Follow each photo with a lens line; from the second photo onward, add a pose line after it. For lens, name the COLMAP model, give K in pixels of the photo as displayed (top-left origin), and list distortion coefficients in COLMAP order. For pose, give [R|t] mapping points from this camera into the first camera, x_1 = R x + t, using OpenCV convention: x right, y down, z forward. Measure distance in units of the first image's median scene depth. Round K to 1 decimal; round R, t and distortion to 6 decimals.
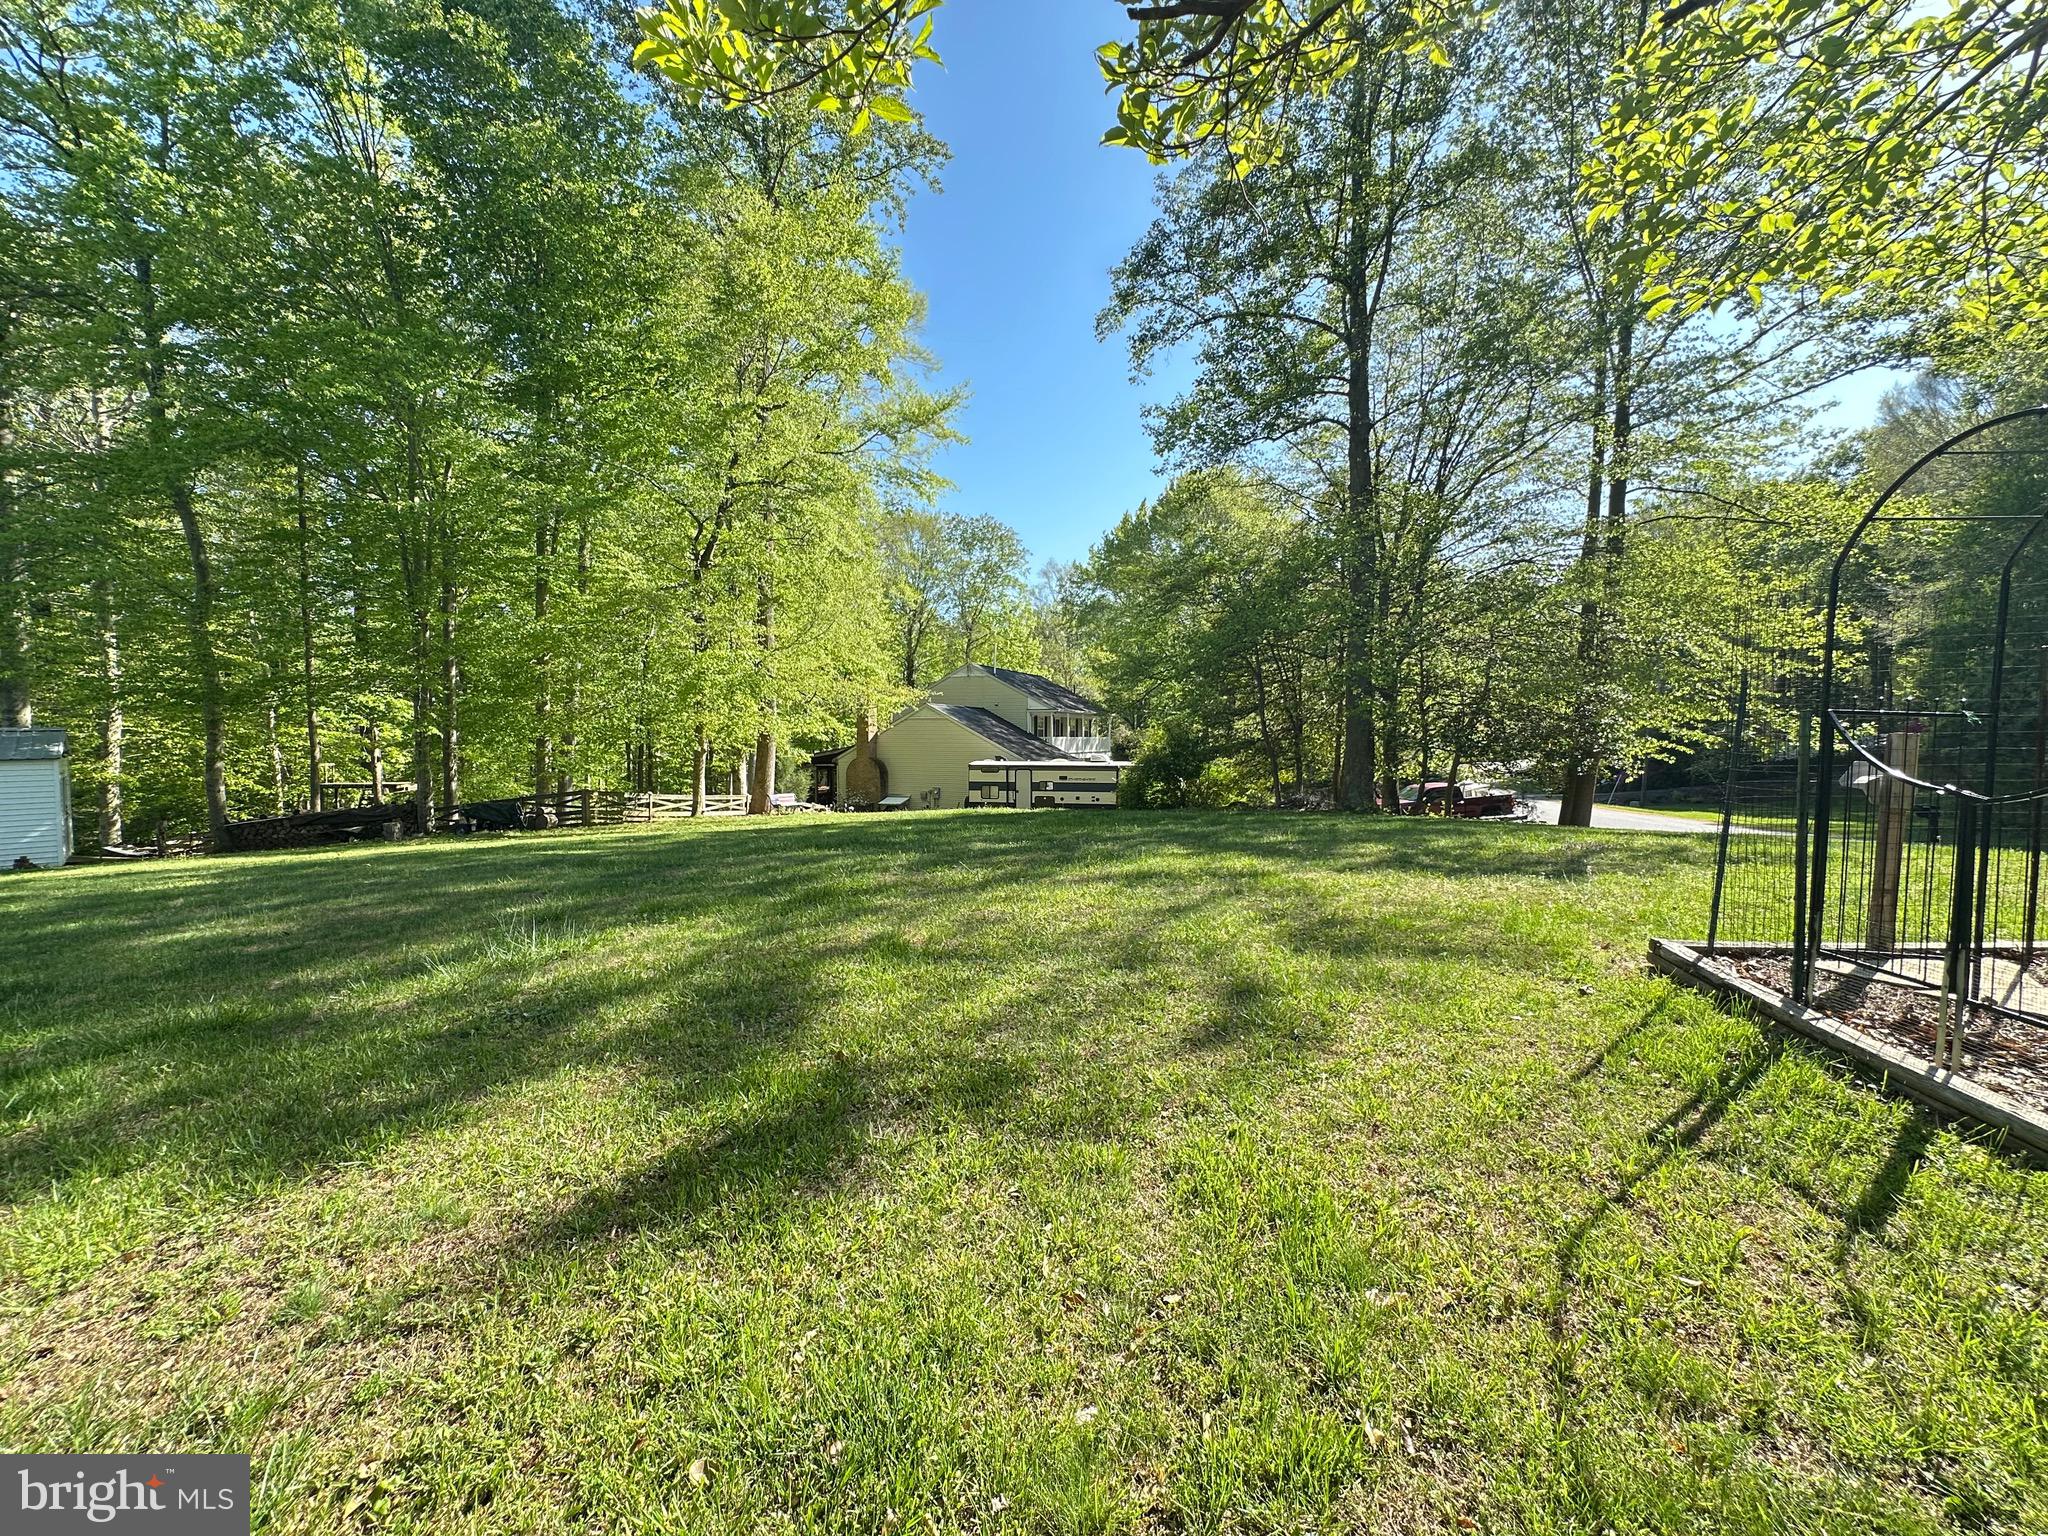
lens RADIAL K [[812.4, 0, 1027.1], [0, 812.4, 761.8], [0, 0, 1]] dist [-0.000477, 0.000037]
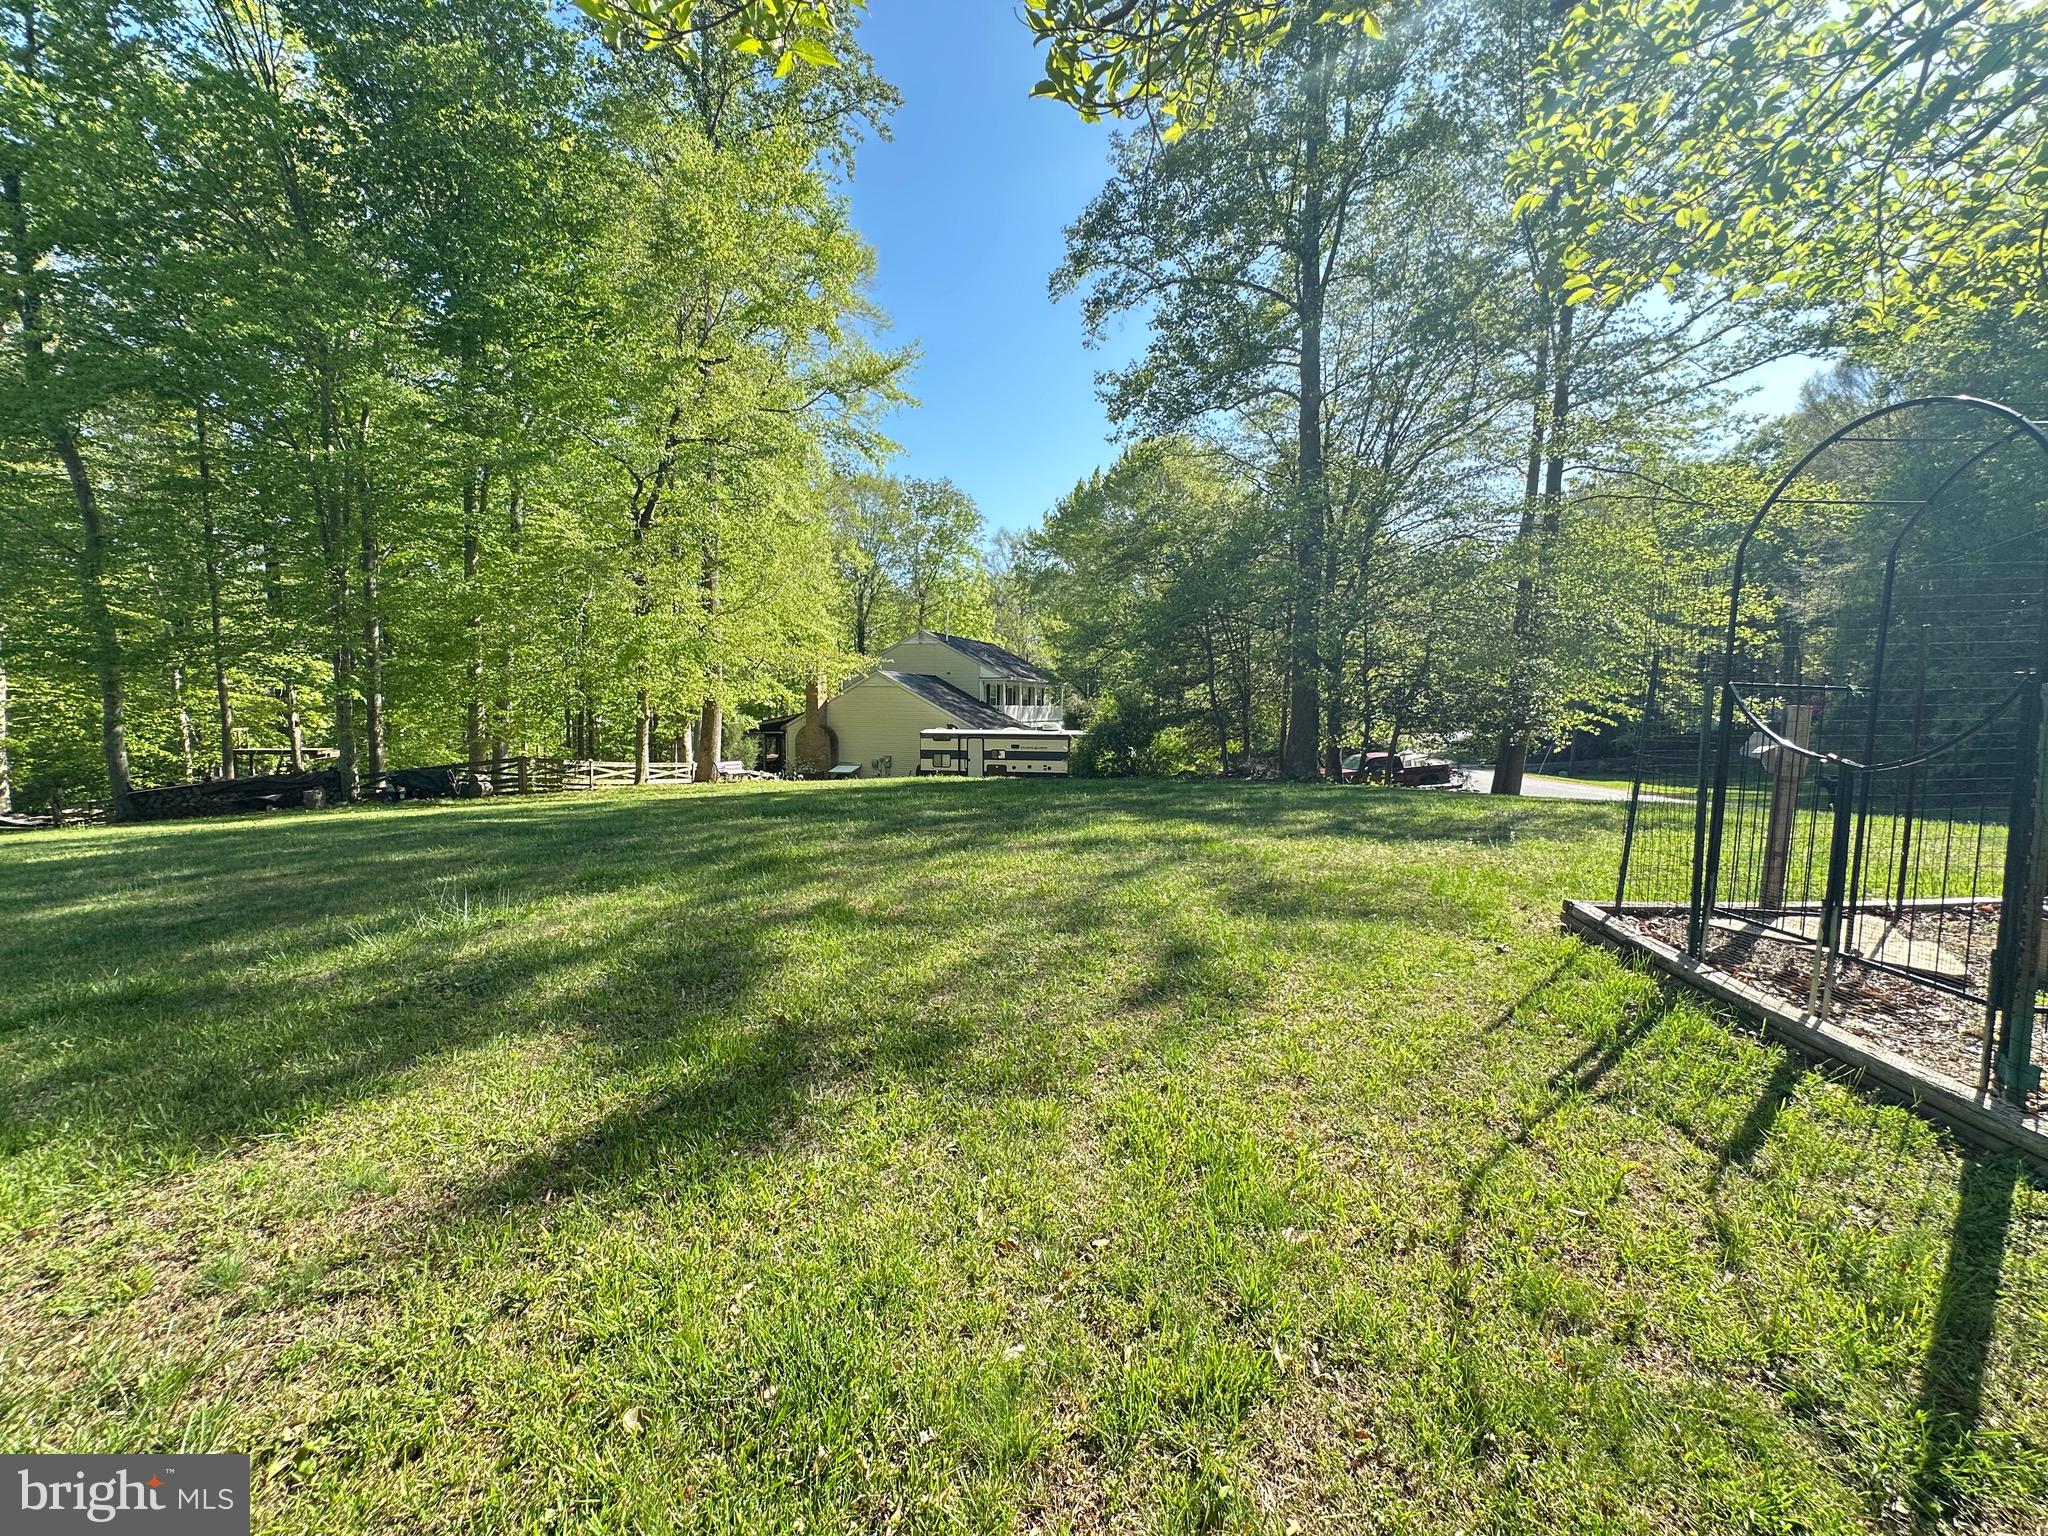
lens RADIAL K [[812.4, 0, 1026.7], [0, 812.4, 761.3], [0, 0, 1]] dist [-0.000477, 0.000037]
pose [[0.998362, 0.002831, 0.057143, 0.002732], [-0.004979, 0.999285, 0.037484, 0.000602], [-0.056996, -0.037707, 0.997662, -0.001385]]
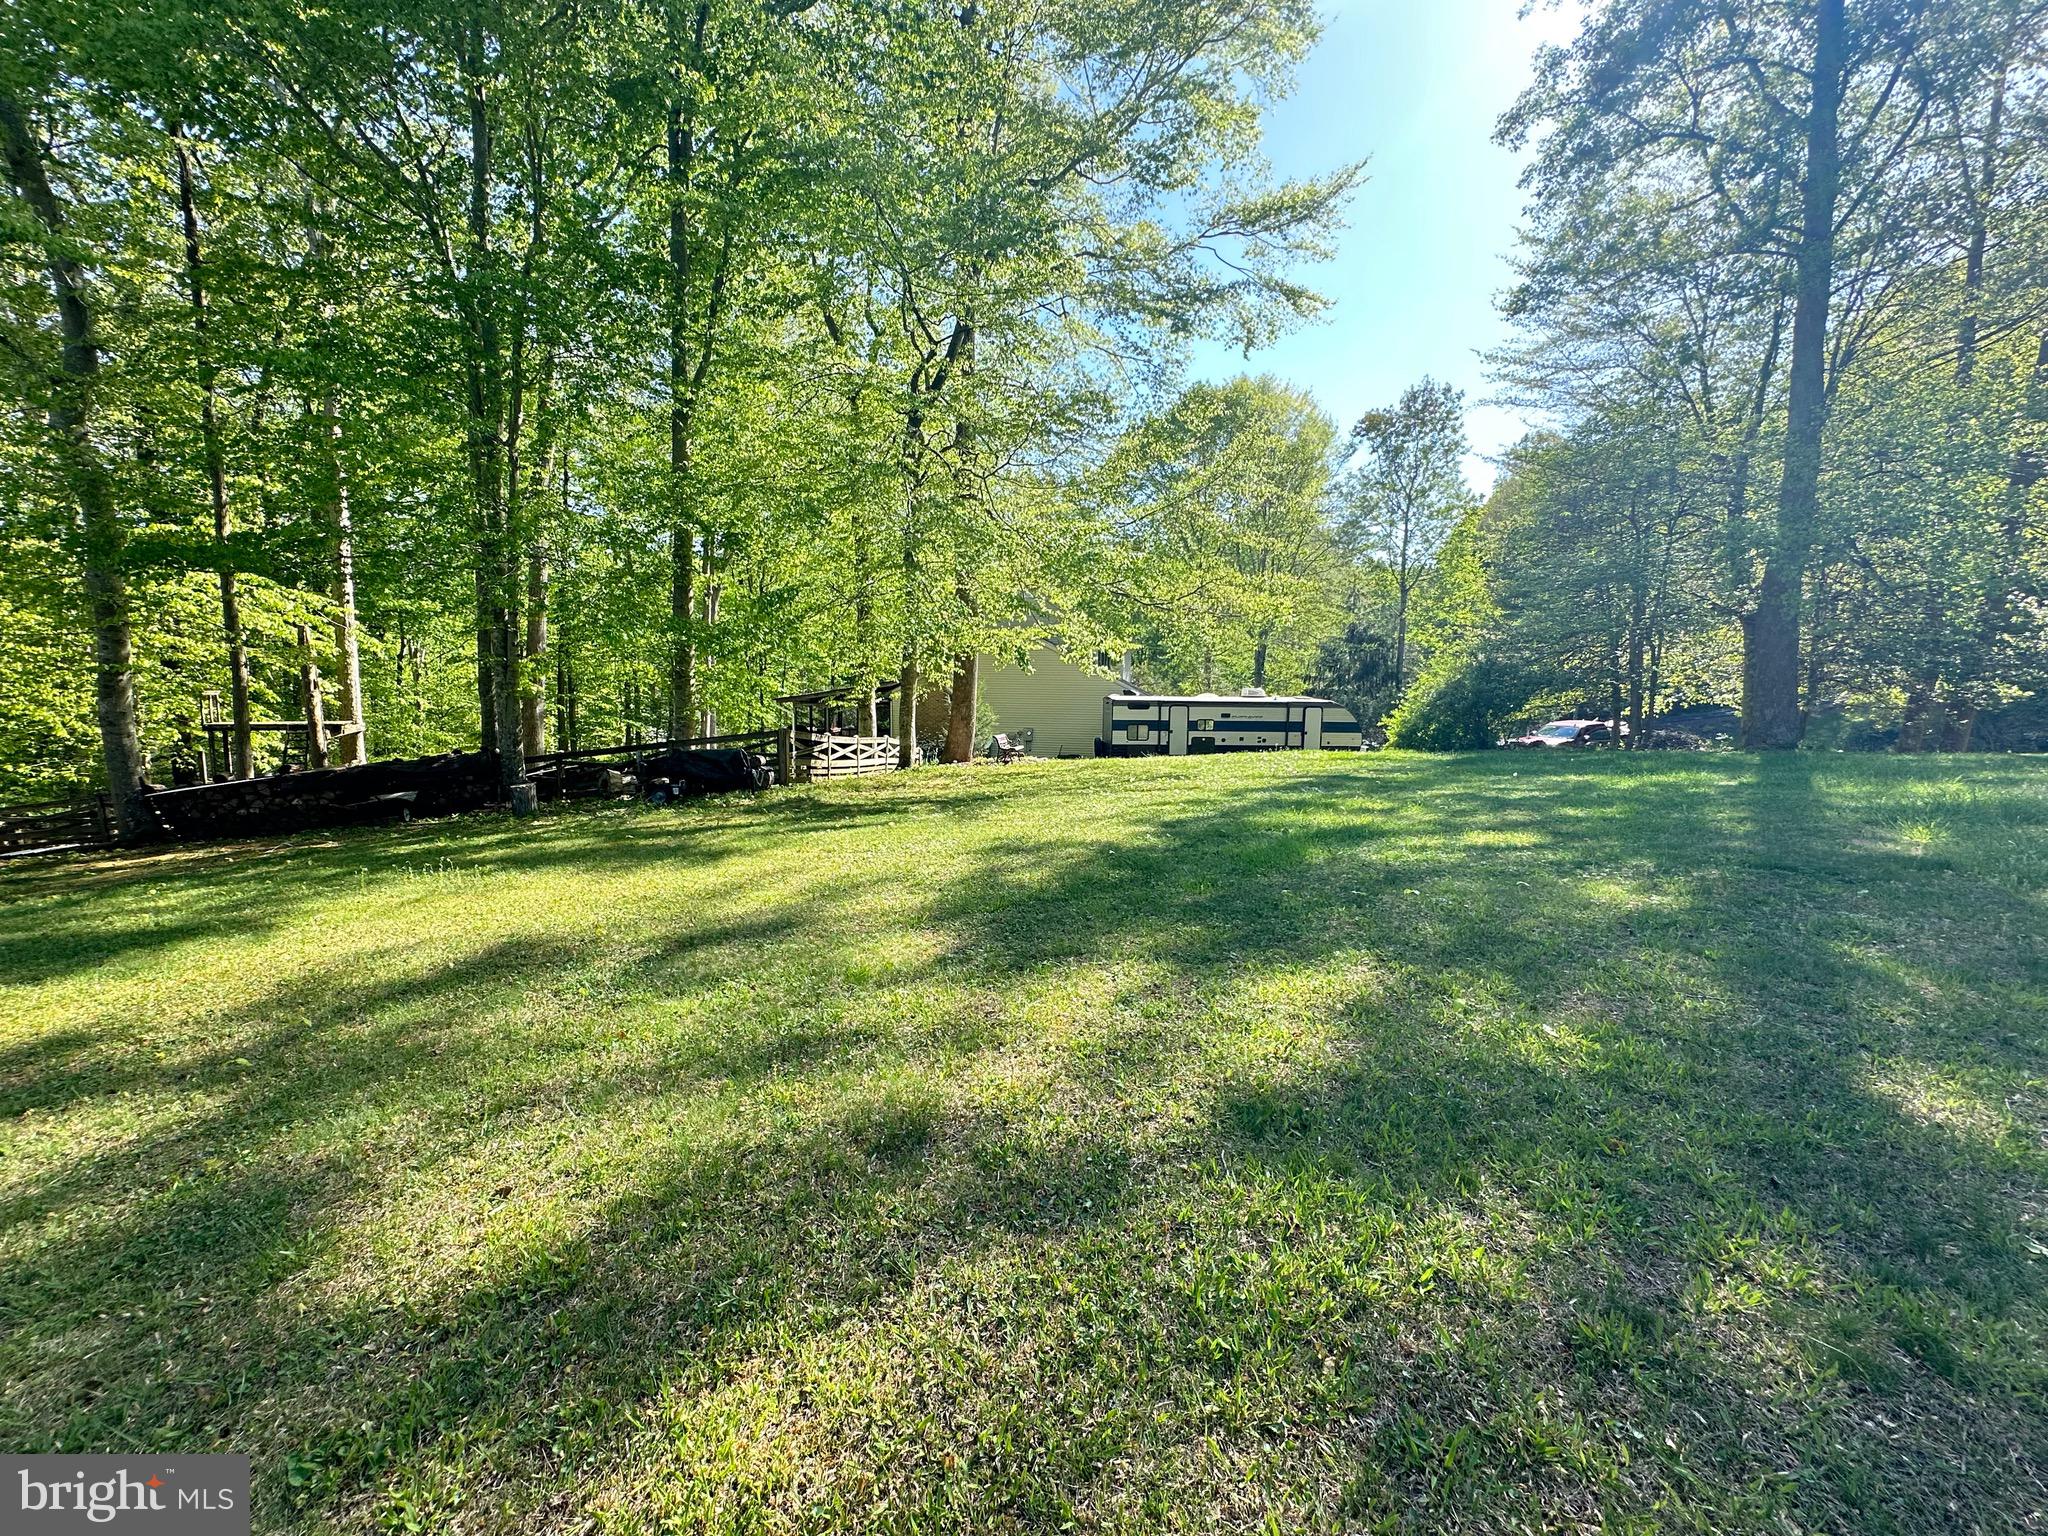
lens RADIAL K [[812.4, 0, 1020.8], [0, 812.4, 767.8], [0, 0, 1]] dist [-0.000477, 0.000037]
pose [[0.983049, -0.012039, 0.182949, -0.615617], [-0.002246, 0.996976, 0.077673, 0.016516], [-0.183331, -0.076768, 0.980049, 0.368801]]
